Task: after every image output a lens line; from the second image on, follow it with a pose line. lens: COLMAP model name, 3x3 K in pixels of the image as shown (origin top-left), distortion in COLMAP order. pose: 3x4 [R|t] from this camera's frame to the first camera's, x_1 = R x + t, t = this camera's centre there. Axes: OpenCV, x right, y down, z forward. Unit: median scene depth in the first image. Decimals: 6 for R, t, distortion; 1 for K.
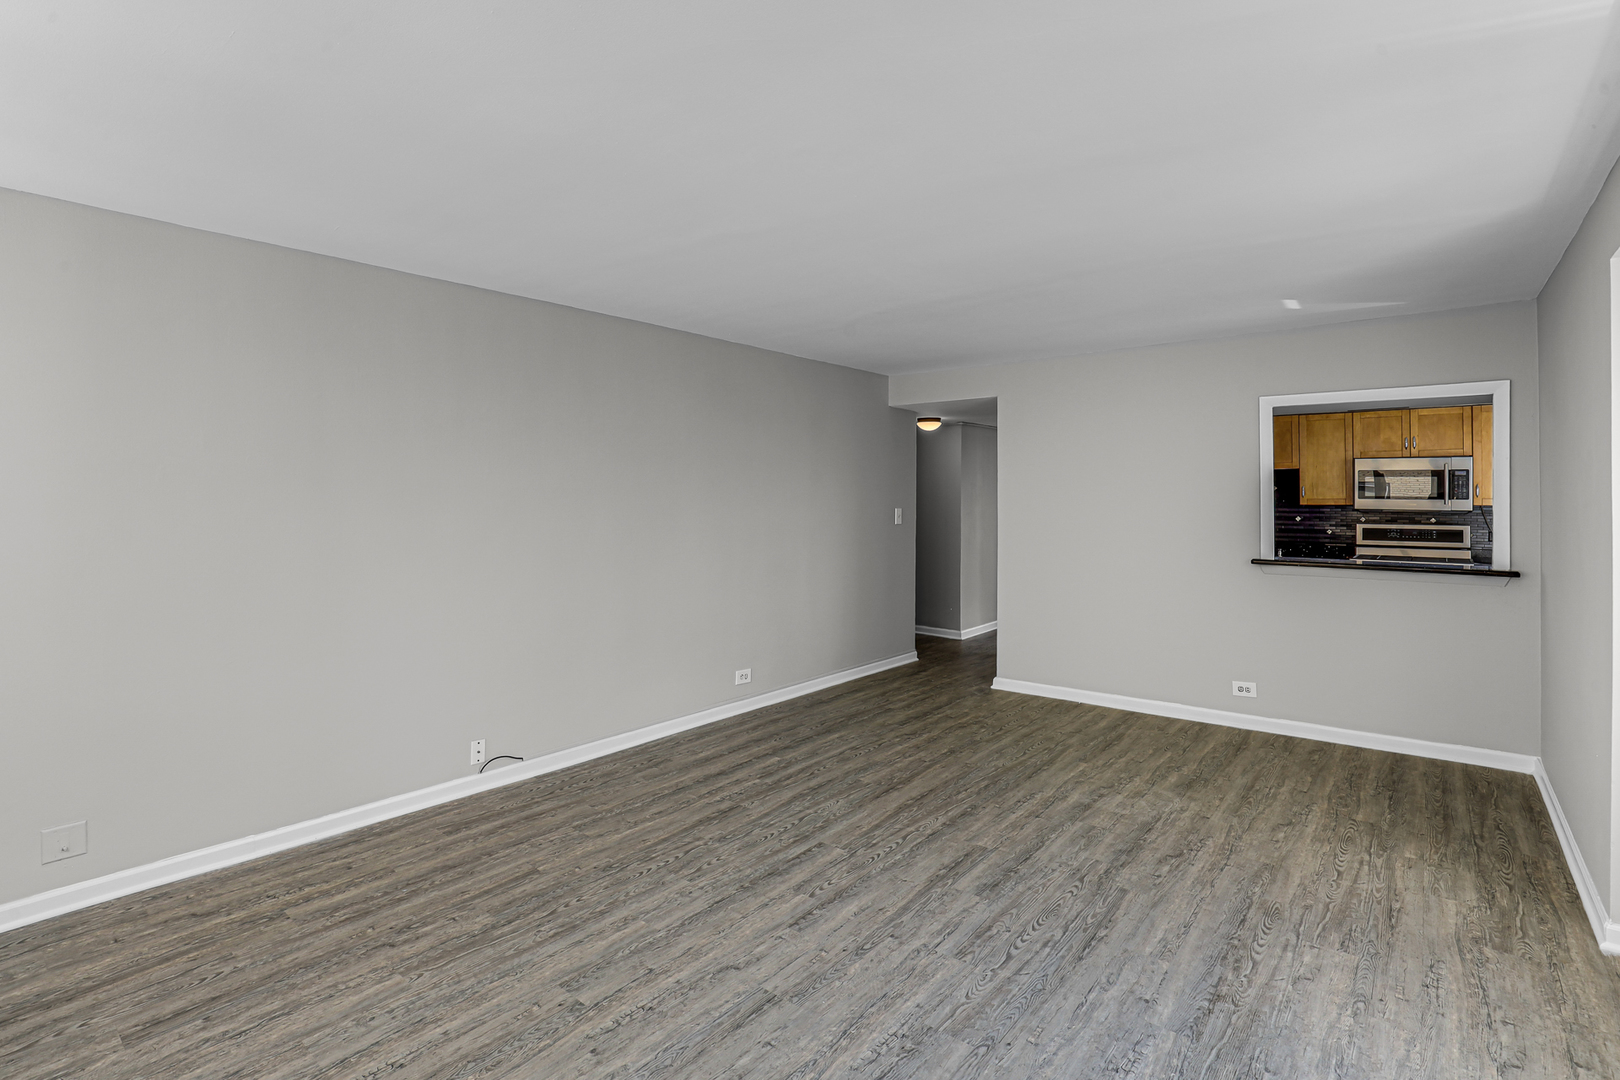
lens RADIAL K [[767.7, 0, 805.1], [0, 767.7, 494.1], [0, 0, 1]] dist [-0.028236, 0.001633]
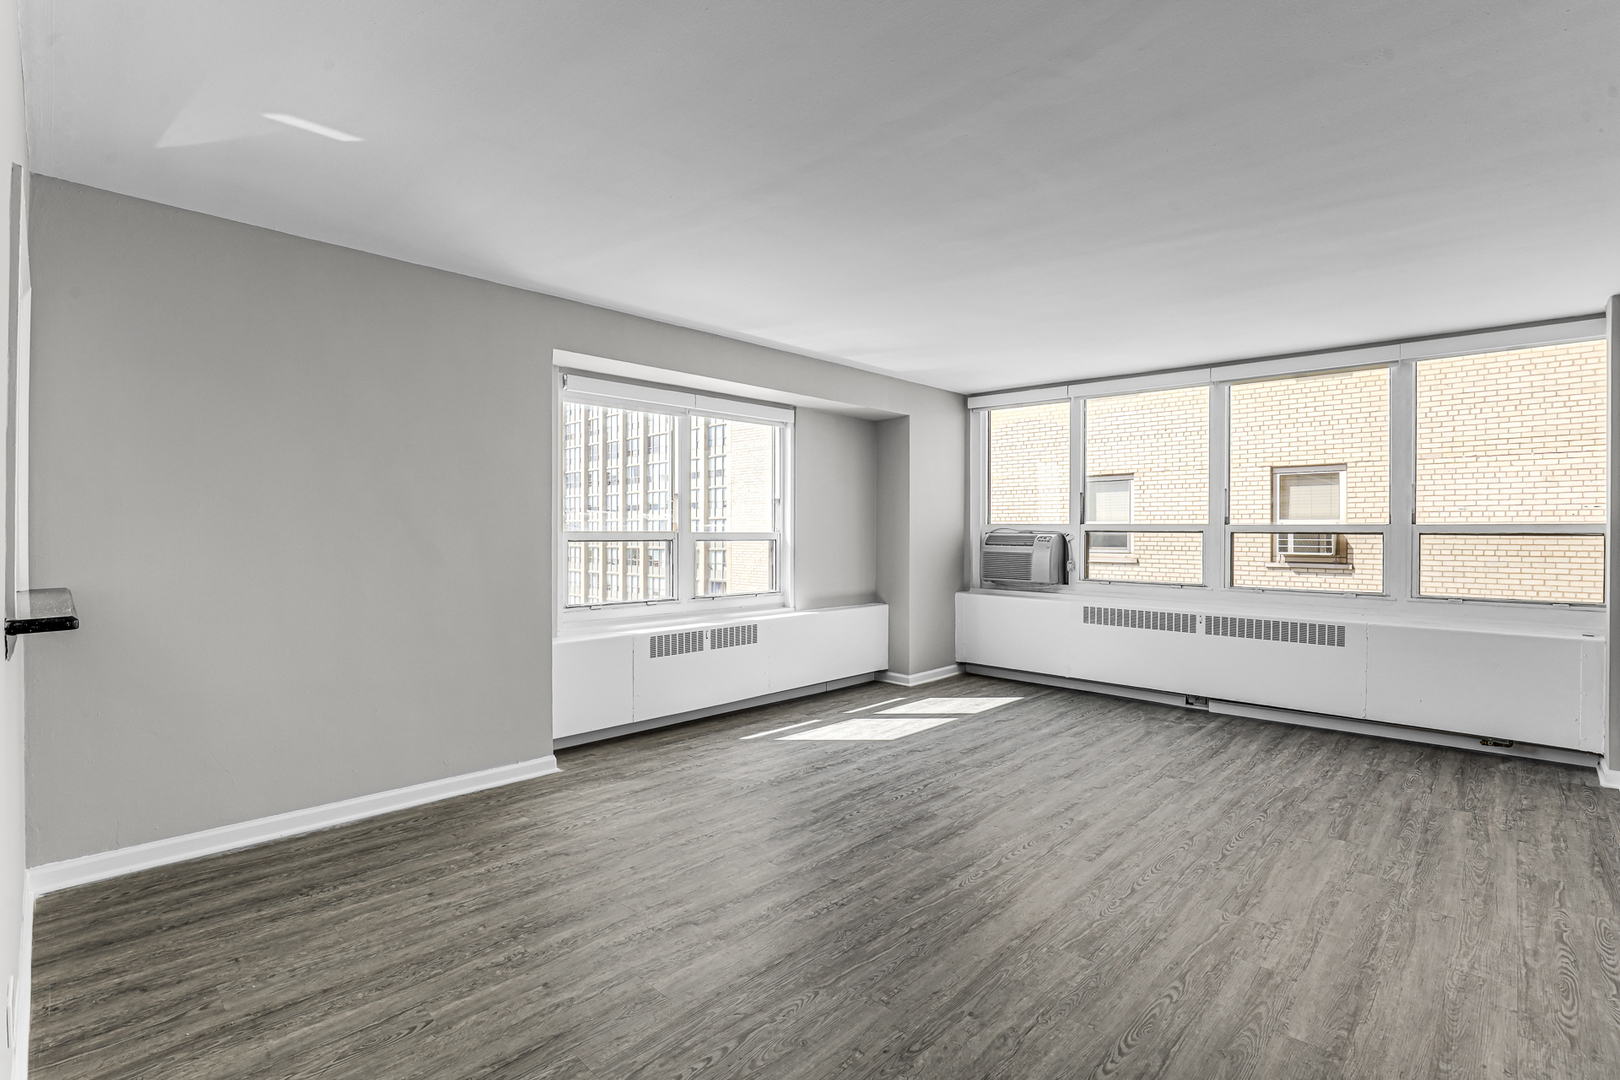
lens RADIAL K [[751.7, 0, 817.1], [0, 751.7, 538.9], [0, 0, 1]] dist [-0.033176, 0.005503]
pose [[-0.997698, -0.005089, 0.067620, 0.270284], [-0.004641, 0.999966, 0.006783, 0.057471], [-0.067652, 0.006454, -0.997688, 1.776624]]
